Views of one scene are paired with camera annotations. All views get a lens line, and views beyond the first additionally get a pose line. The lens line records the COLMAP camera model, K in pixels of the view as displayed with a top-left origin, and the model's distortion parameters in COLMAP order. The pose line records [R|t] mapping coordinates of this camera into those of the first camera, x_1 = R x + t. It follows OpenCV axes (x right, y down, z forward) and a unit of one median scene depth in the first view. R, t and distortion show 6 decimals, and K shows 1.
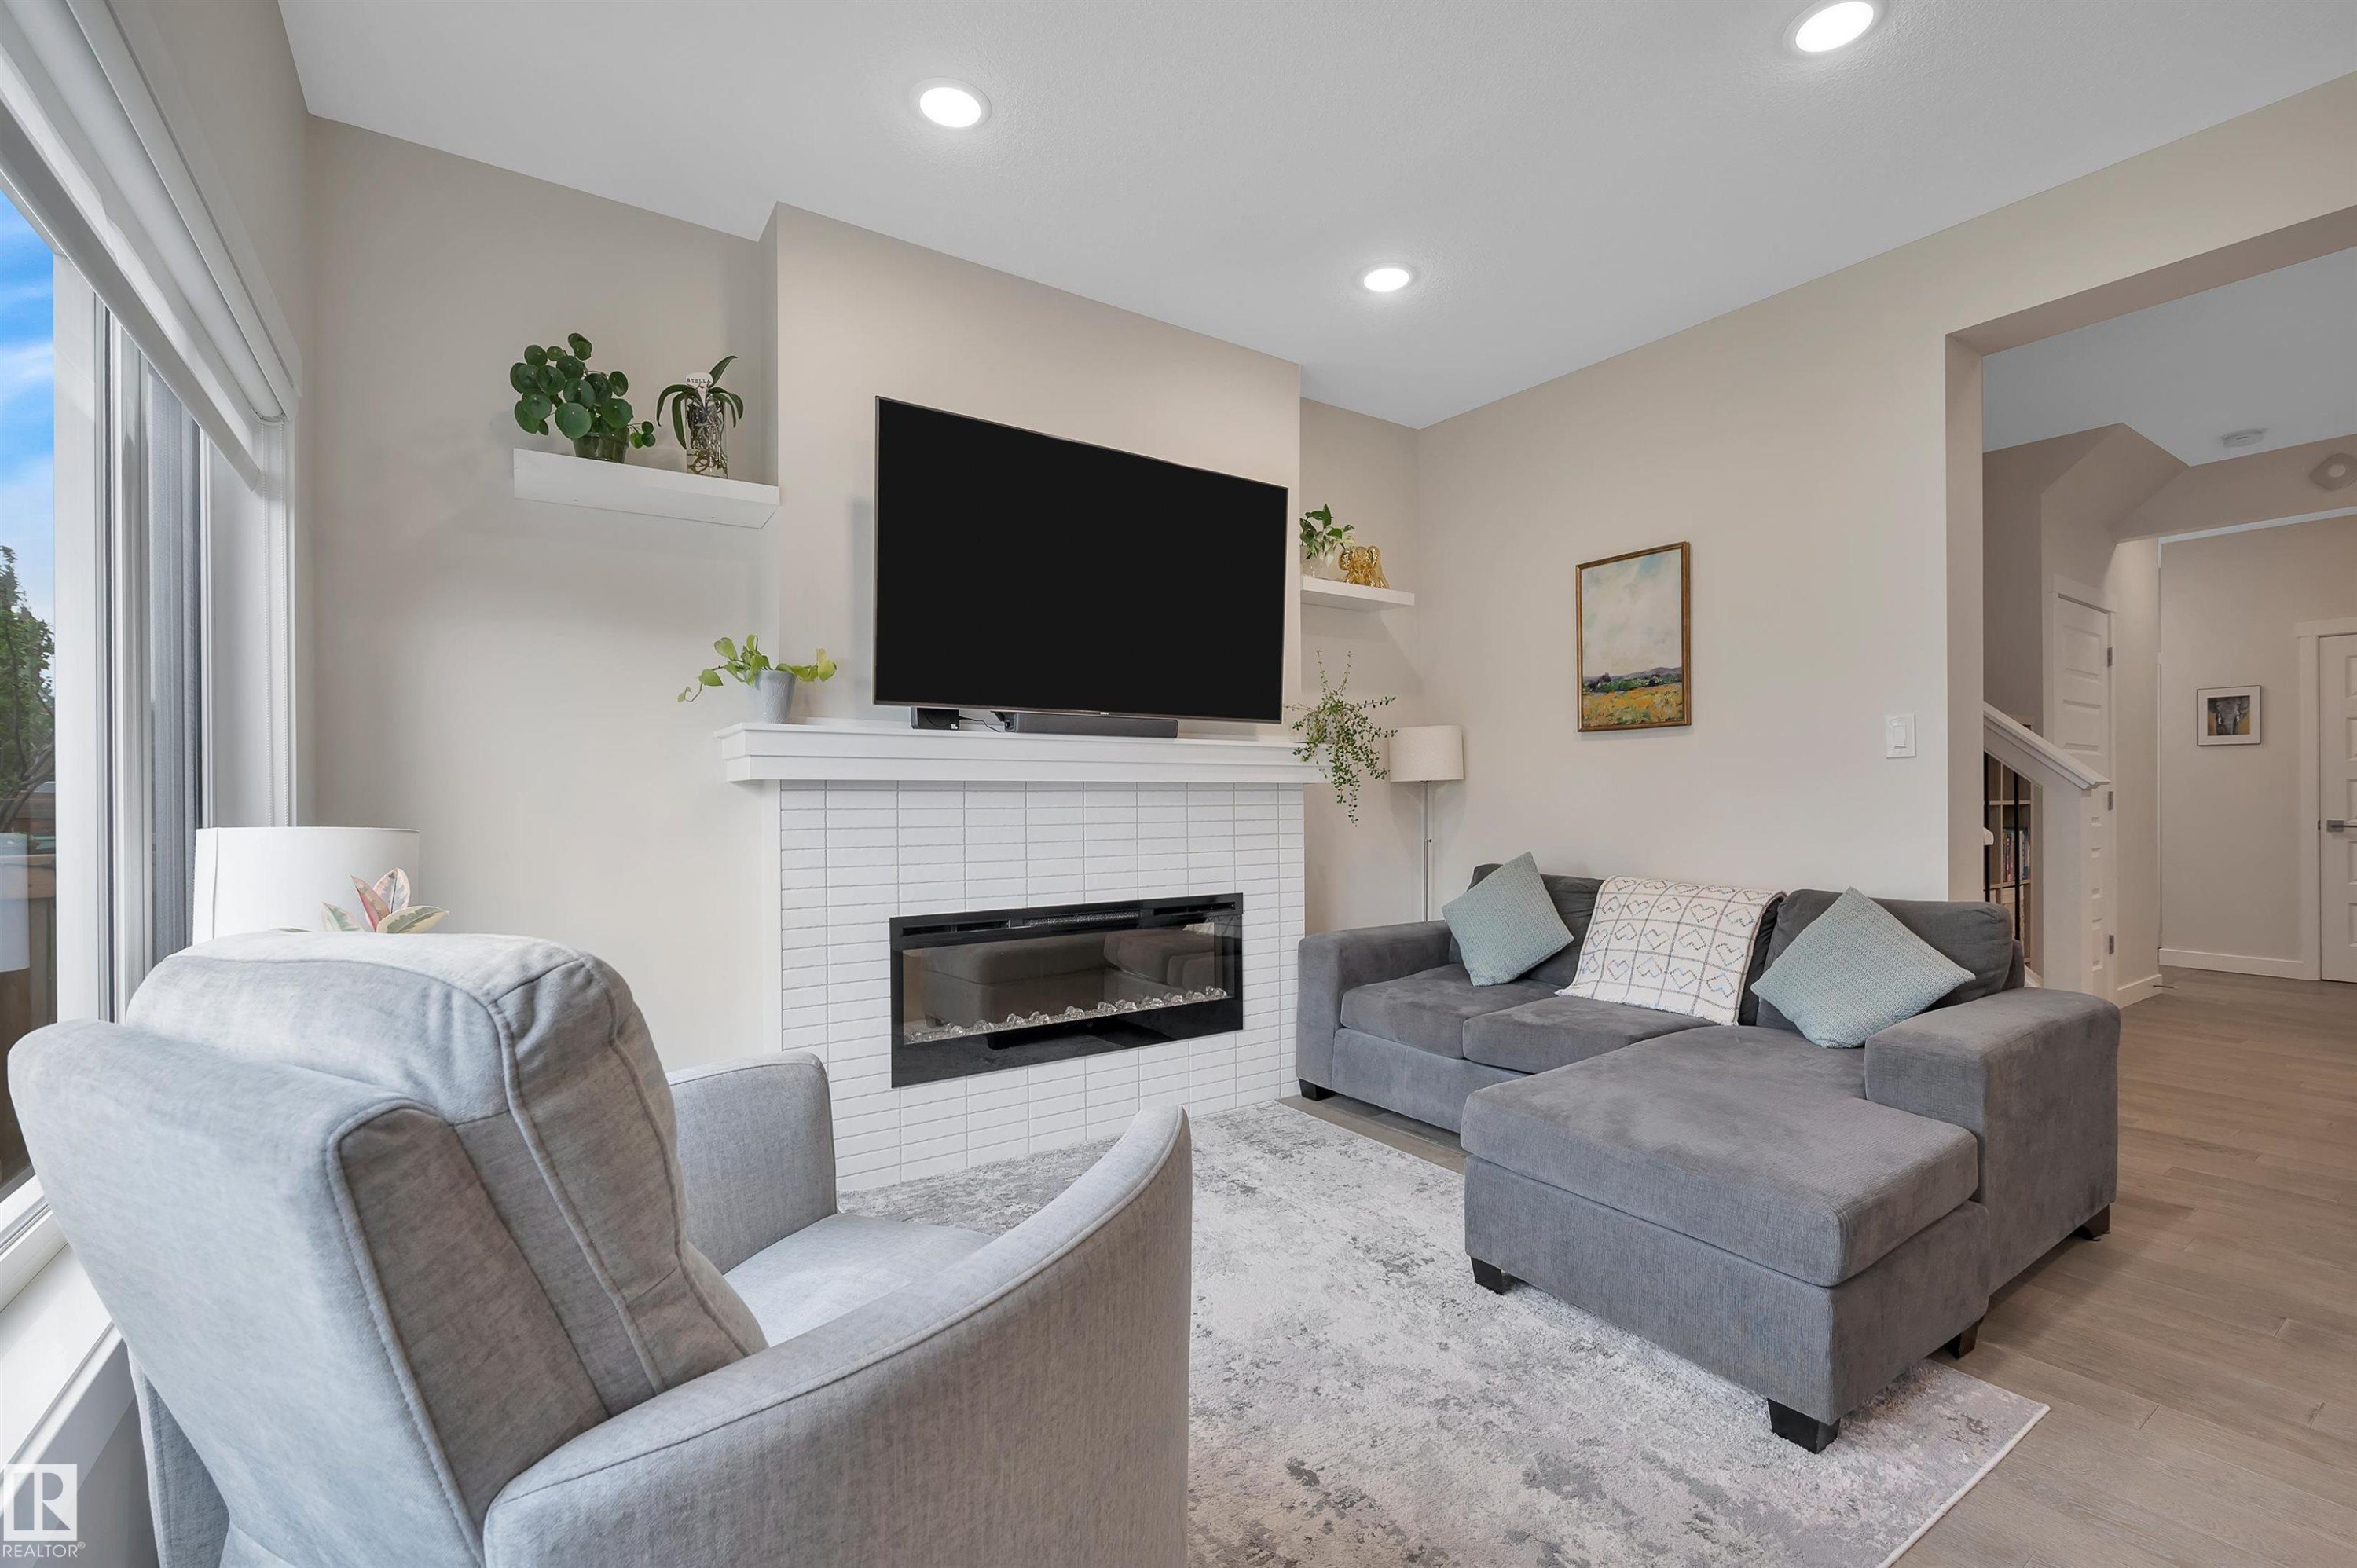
lens RADIAL K [[944.8, 0, 1172.4], [0, 944.8, 797.0], [0, 0, 1]] dist [-0.002341, -0.000148]
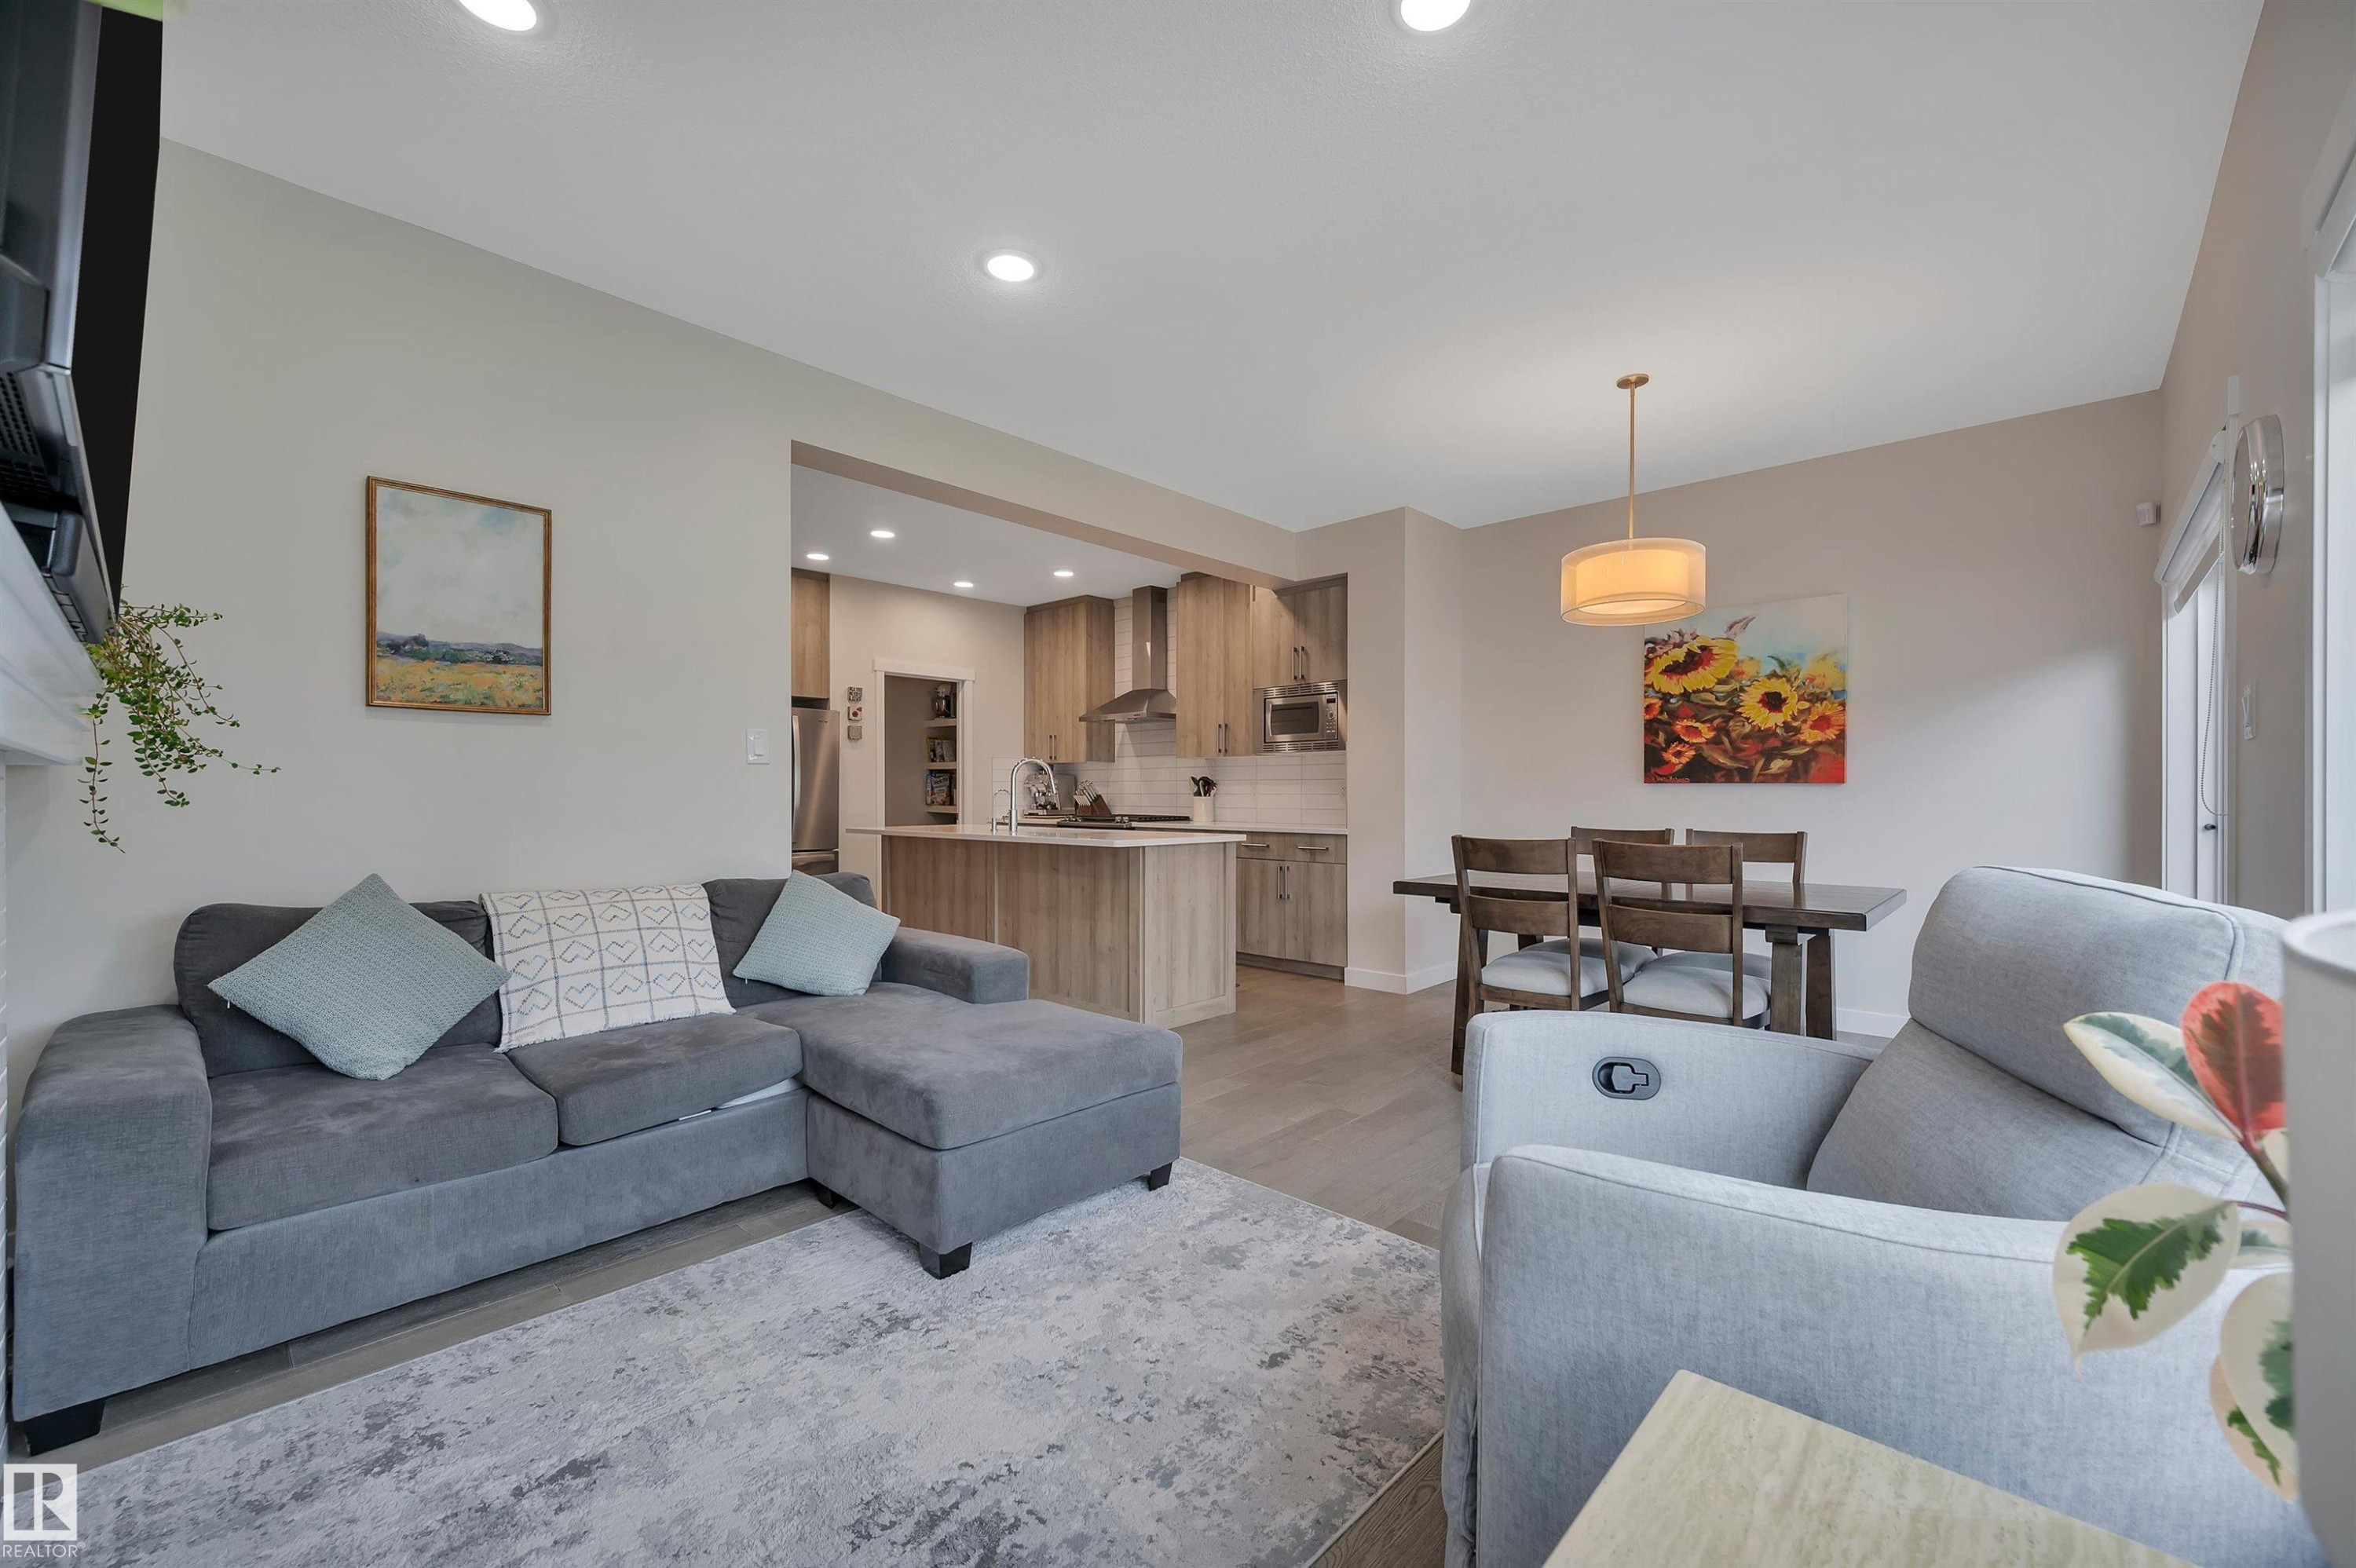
lens RADIAL K [[944.3, 0, 1171.9], [0, 944.3, 797.0], [0, 0, 1]] dist [-0.002341, -0.000148]
pose [[-0.185984, 0.000675, 0.982553, -0.465088], [0.003861, 0.999993, 0.000043, 0.003600], [-0.982545, 0.003802, -0.185985, 0.623364]]
